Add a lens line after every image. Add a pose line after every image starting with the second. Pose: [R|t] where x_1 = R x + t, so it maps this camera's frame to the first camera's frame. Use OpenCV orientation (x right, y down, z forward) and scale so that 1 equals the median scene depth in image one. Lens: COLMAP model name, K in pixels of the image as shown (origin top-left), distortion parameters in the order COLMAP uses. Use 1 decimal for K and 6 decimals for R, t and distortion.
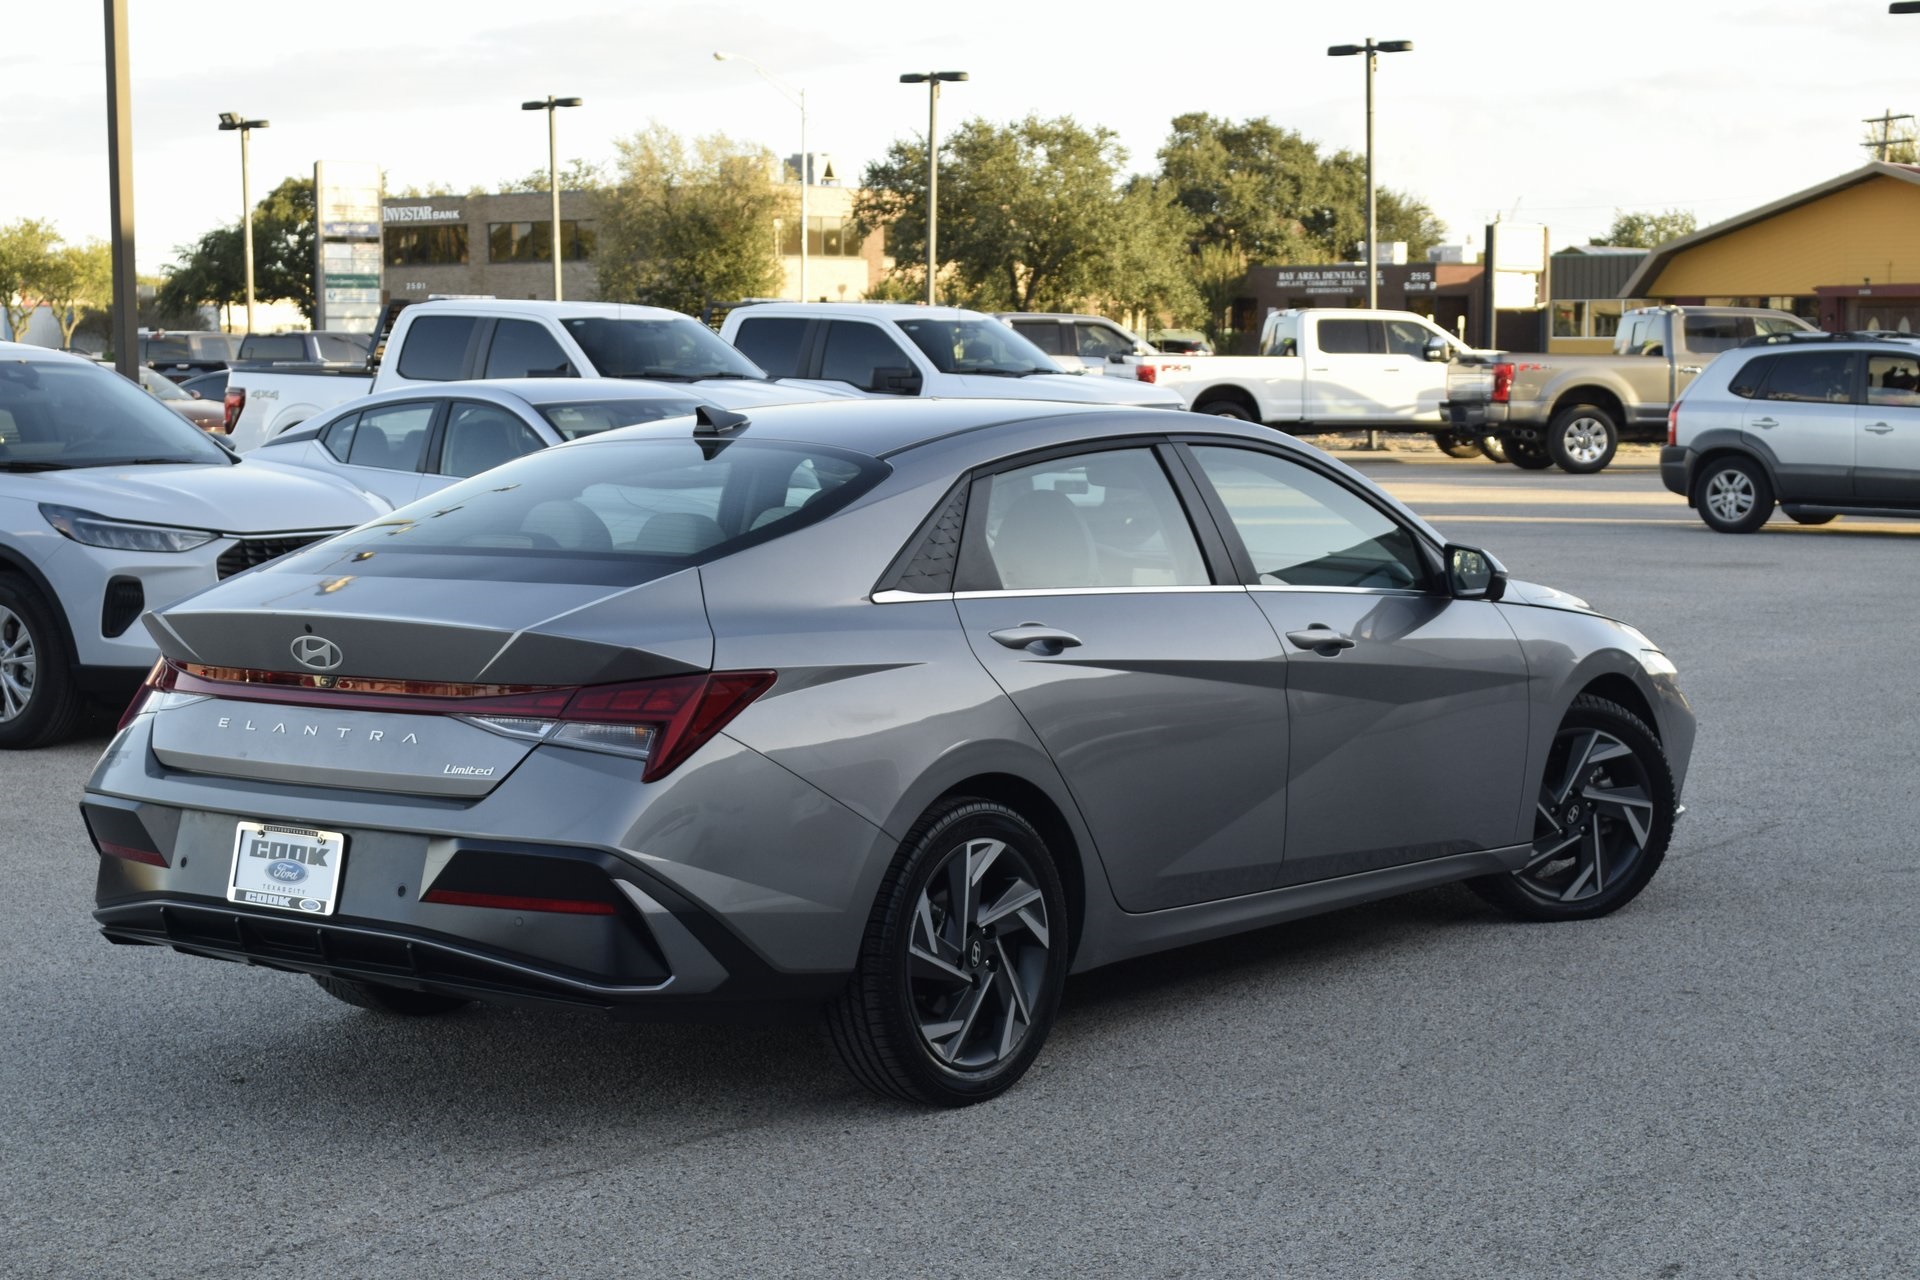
lens RADIAL K [[3283.3, 0, 960.4], [0, 3283.3, 637.8], [0, 0, 1]] dist [-0.083293, 0.000000]
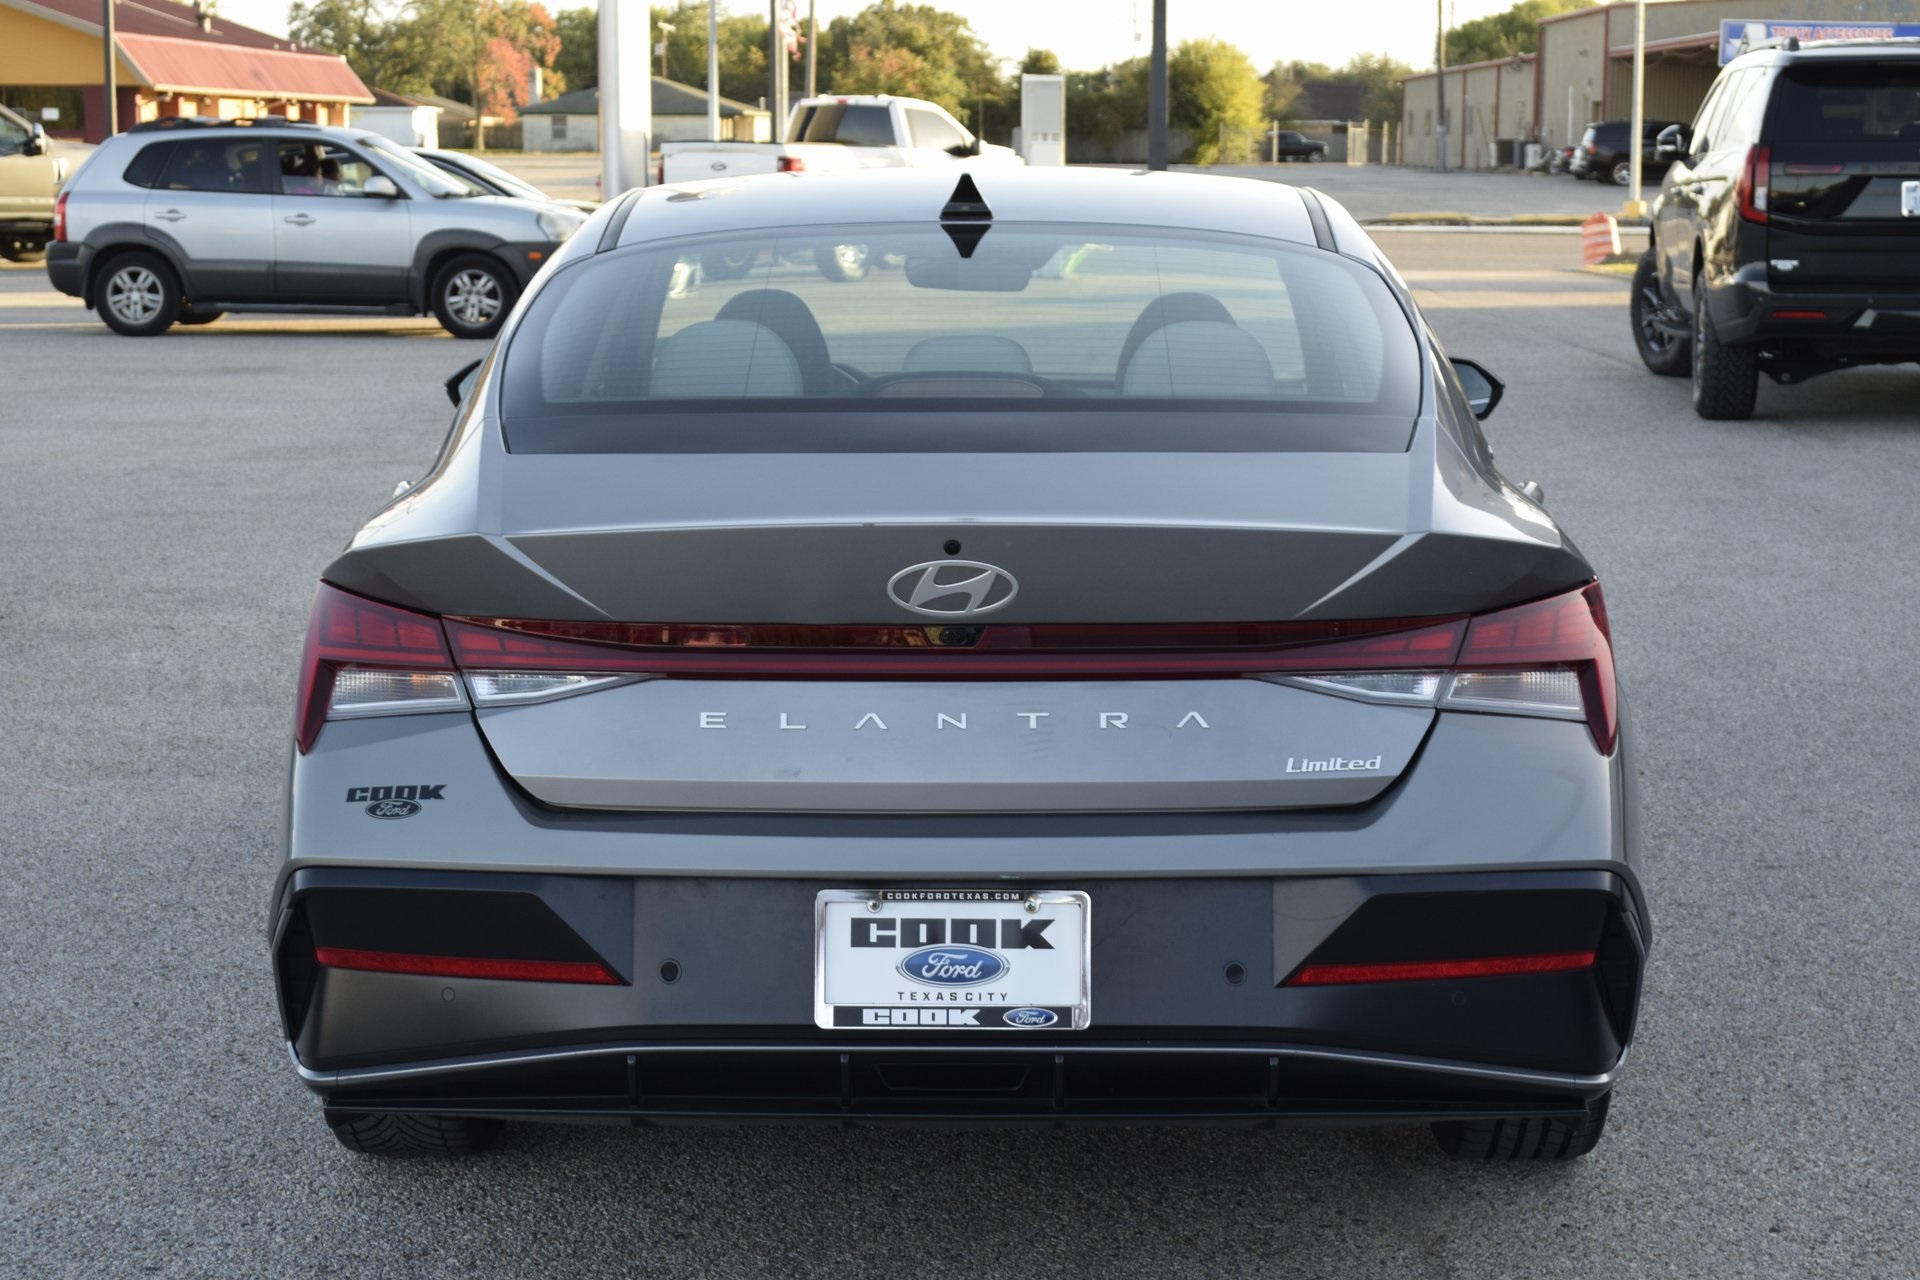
lens RADIAL K [[3283.3, 0, 960.0], [0, 3283.3, 643.6], [0, 0, 1]] dist [-0.083293, 0.000000]
pose [[0.804623, -0.078151, 0.588620, -0.474597], [0.040547, 0.996219, 0.076841, -0.026753], [-0.592399, -0.037961, 0.804750, 0.461682]]
